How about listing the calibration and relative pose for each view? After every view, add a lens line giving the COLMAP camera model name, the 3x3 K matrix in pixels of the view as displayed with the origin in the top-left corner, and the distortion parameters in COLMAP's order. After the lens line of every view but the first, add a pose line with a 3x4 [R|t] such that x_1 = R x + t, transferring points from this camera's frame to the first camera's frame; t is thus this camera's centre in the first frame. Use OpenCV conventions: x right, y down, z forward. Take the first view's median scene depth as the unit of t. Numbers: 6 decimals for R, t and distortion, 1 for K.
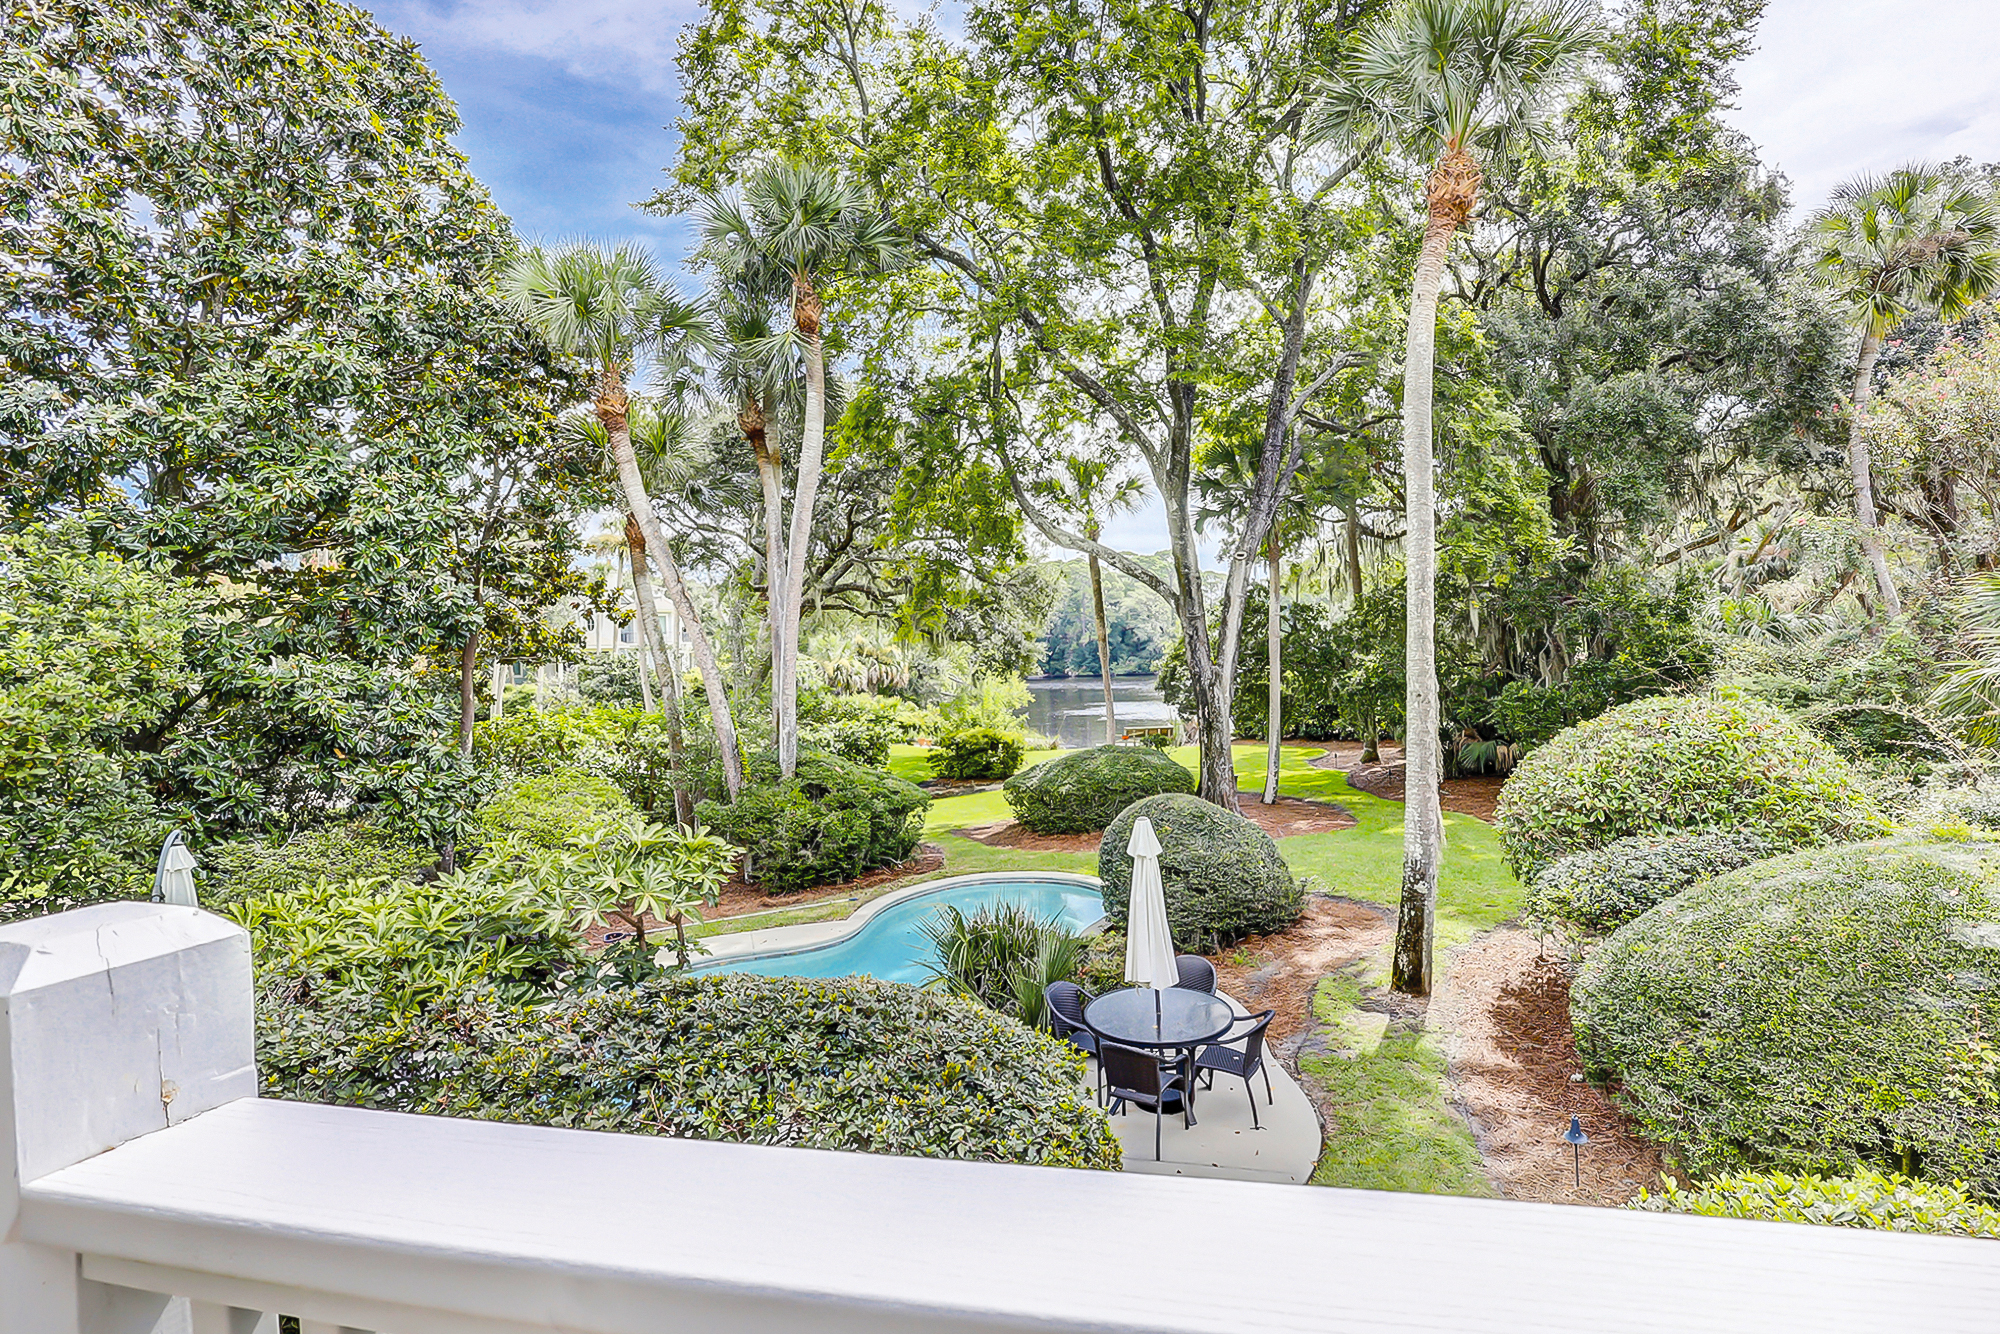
lens RADIAL K [[956.8, 0, 1063.8], [0, 956.8, 670.6], [0, 0, 1]] dist [0.000925, 0.000087]
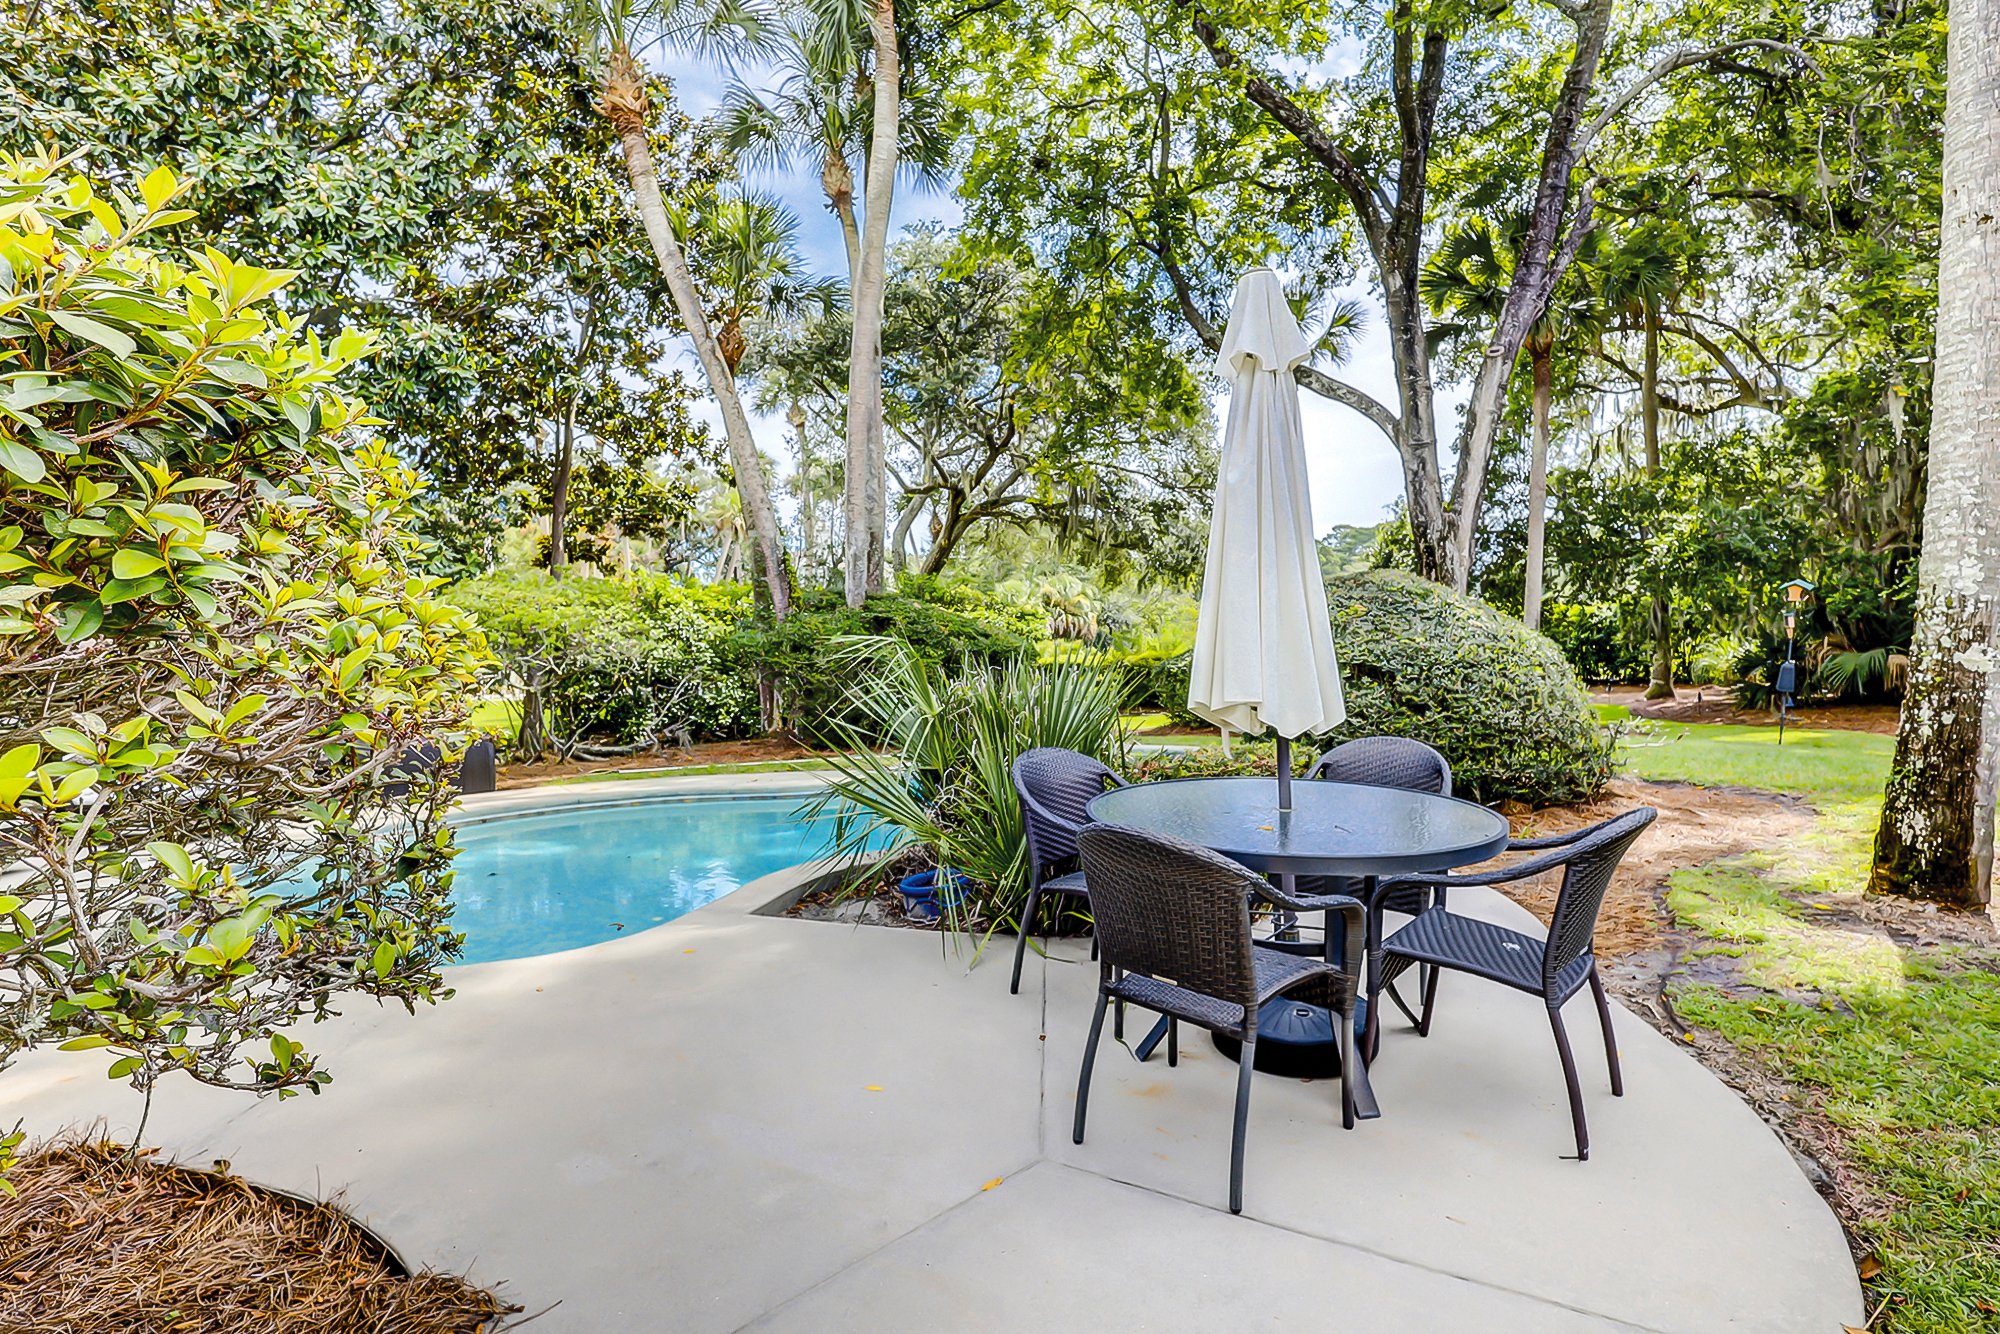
lens RADIAL K [[934.6, 0, 996.4], [0, 934.6, 703.7], [0, 0, 1]] dist [-0.016431, 0.000190]
pose [[0.959102, 0.036575, -0.280688, 0.034328], [-0.020948, 0.998069, 0.058476, 0.111050], [0.282285, -0.050204, 0.958016, 0.233602]]
